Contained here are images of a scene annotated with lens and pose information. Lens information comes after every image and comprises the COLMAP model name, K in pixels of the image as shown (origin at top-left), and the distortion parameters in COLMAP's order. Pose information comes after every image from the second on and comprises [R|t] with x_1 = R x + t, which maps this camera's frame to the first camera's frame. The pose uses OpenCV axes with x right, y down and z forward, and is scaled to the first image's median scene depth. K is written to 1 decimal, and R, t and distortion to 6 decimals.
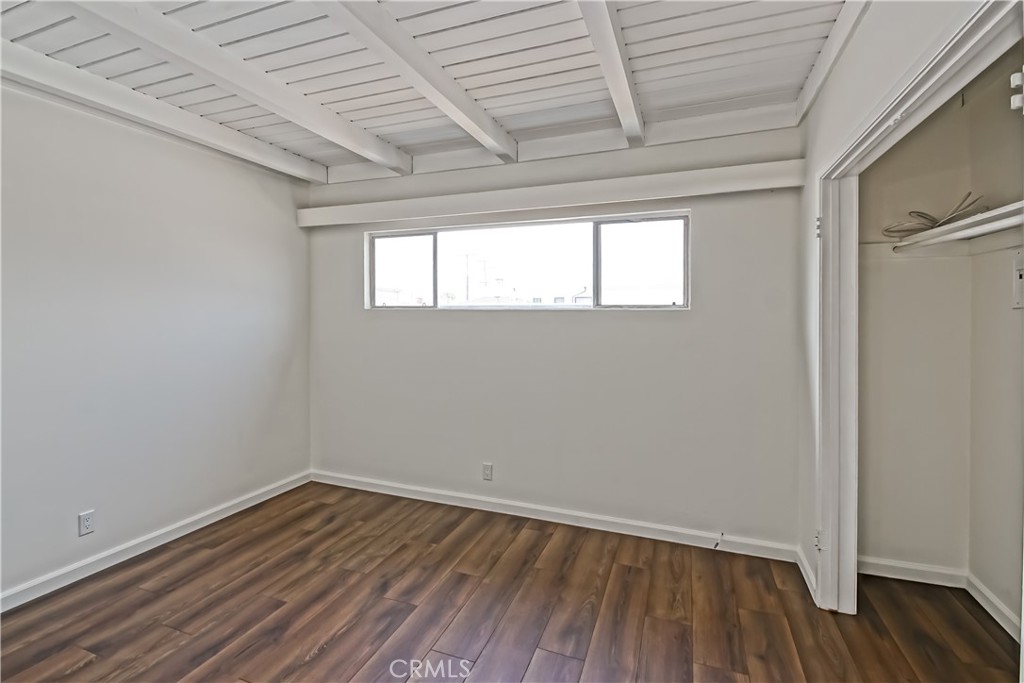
lens RADIAL K [[477.9, 0, 507.3], [0, 477.9, 320.5], [0, 0, 1]] dist [-0.001453, -0.000186]
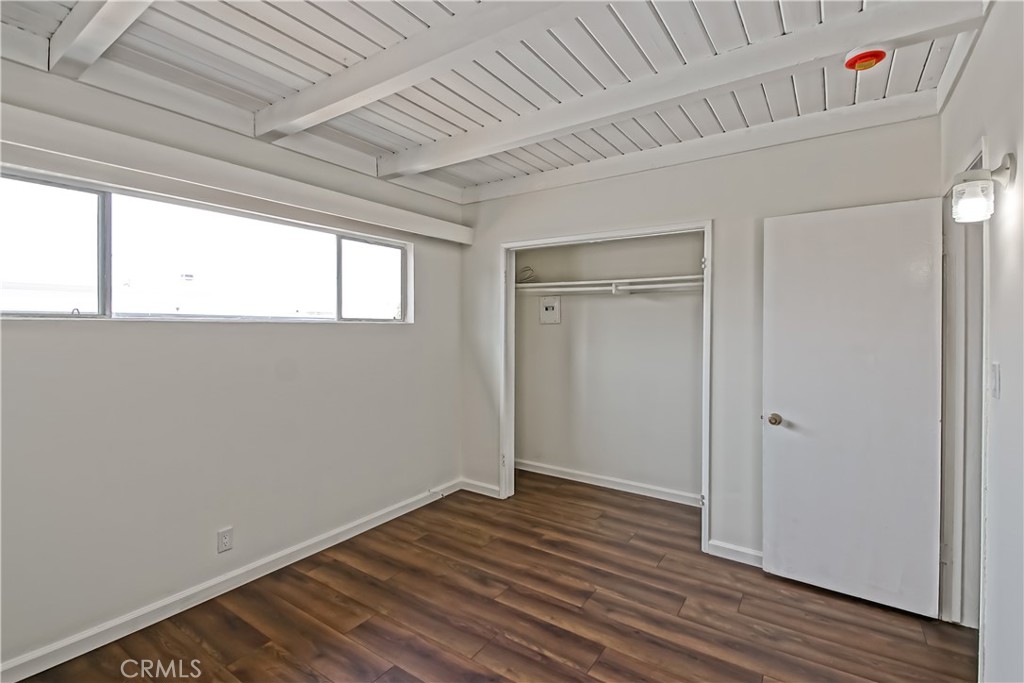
lens RADIAL K [[454.6, 0, 514.9], [0, 454.6, 330.7], [0, 0, 1]] dist [0.032745, -0.024295]
pose [[0.237338, -0.013733, 0.971330, -0.731147], [0.012128, 0.999864, 0.011173, -0.013148], [-0.971351, 0.009128, 0.237472, 0.456038]]
